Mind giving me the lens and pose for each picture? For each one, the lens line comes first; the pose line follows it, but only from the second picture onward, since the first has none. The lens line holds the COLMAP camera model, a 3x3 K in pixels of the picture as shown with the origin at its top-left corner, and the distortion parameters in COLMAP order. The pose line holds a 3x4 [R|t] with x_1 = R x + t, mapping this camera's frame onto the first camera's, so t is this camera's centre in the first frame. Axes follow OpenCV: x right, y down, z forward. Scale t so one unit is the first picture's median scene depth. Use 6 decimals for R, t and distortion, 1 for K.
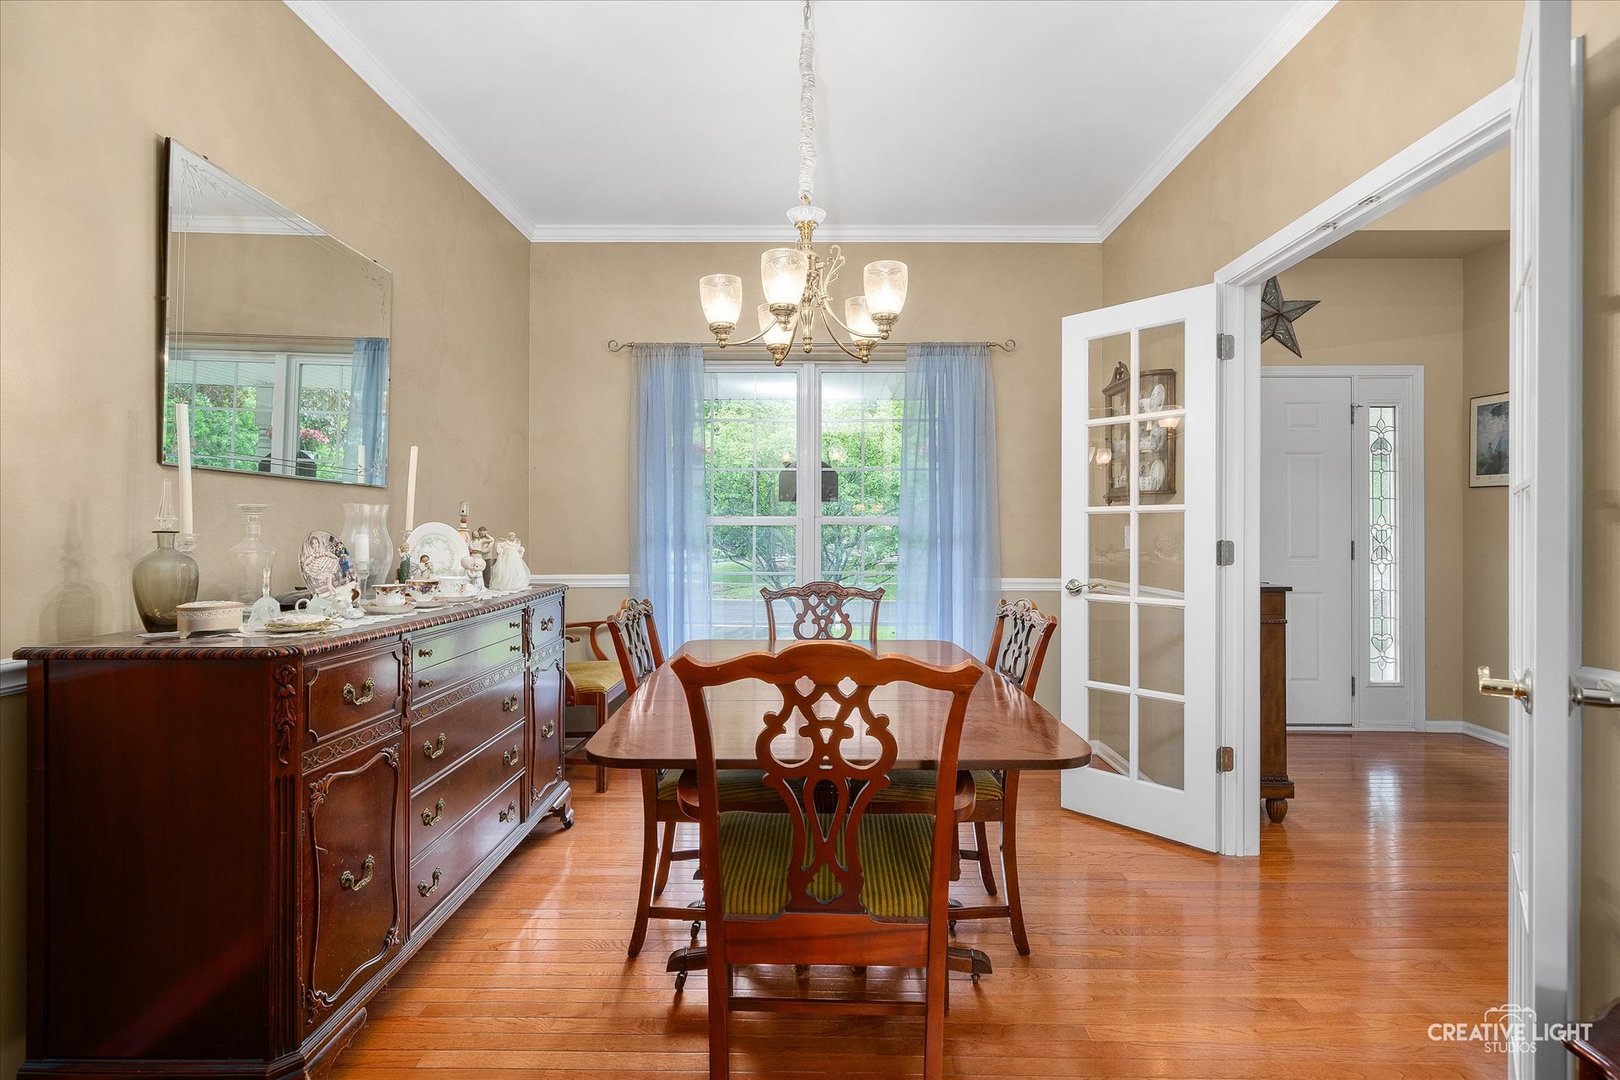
lens RADIAL K [[687.7, 0, 813.4], [0, 687.7, 534.2], [0, 0, 1]] dist [-0.000450, 0.000075]
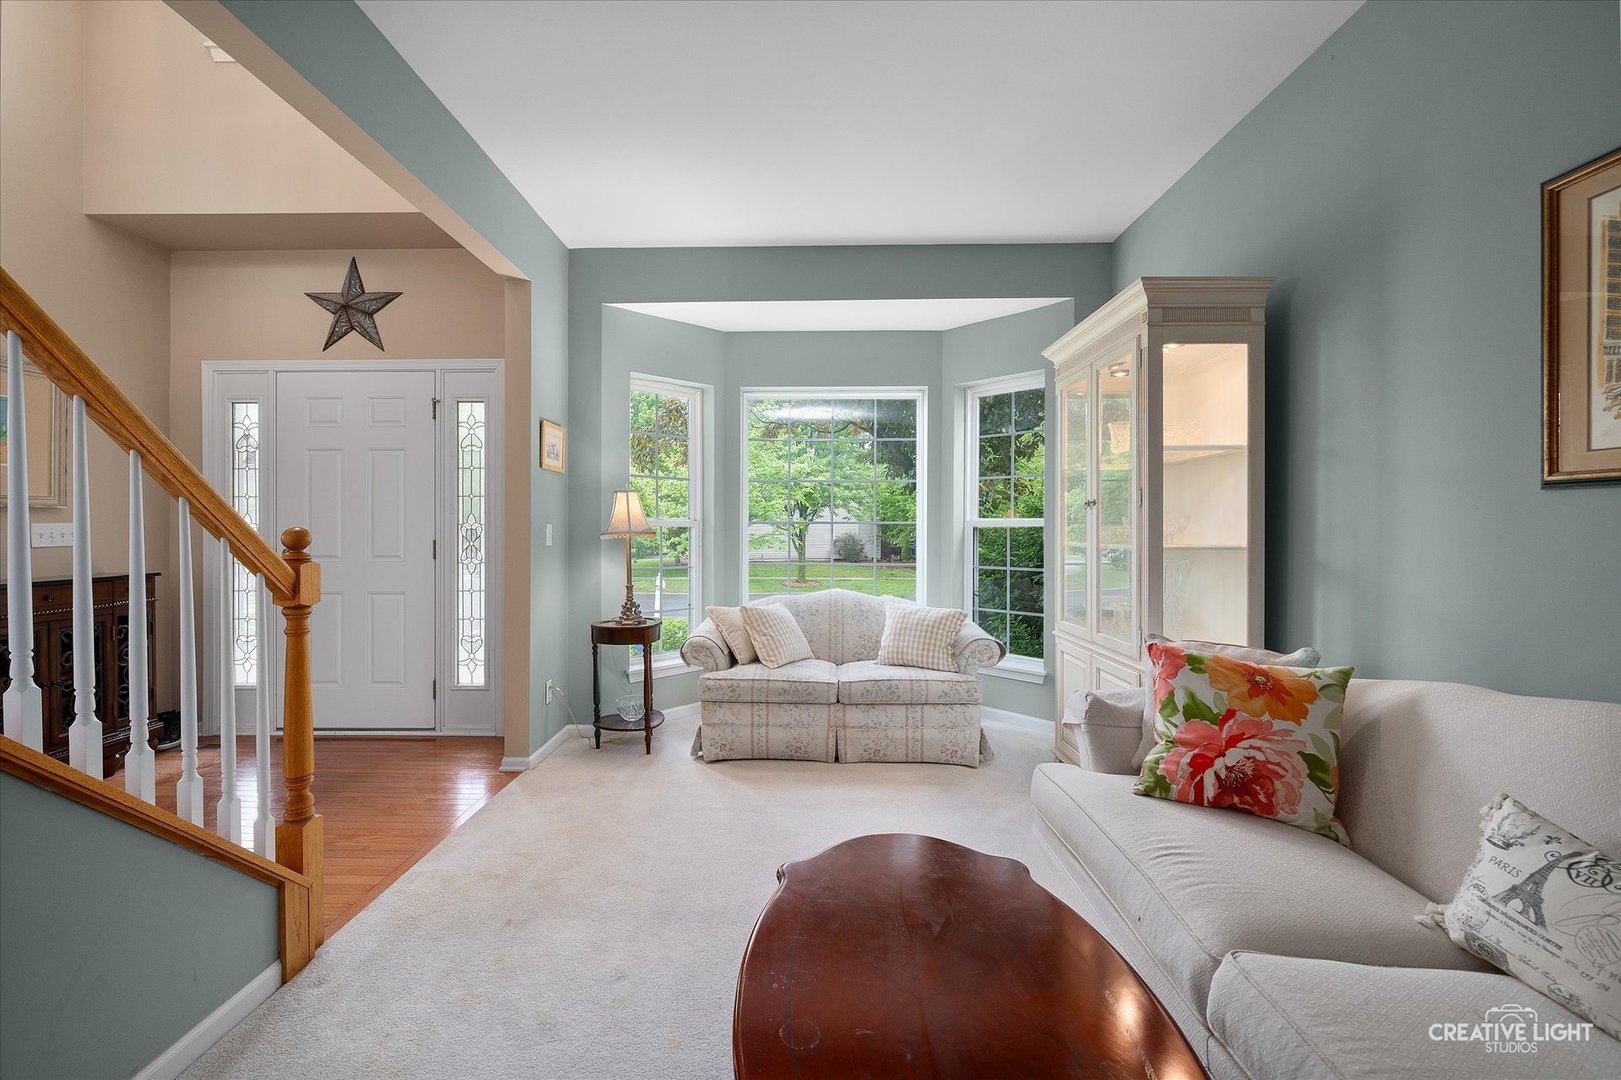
lens RADIAL K [[688.1, 0, 804.1], [0, 688.1, 536.5], [0, 0, 1]] dist [-0.000450, 0.000075]
pose [[0.999849, -0.003818, -0.016973, 1.315533], [0.003957, 0.999959, 0.008131, -0.001488], [0.016942, -0.008197, 0.999823, 0.036820]]
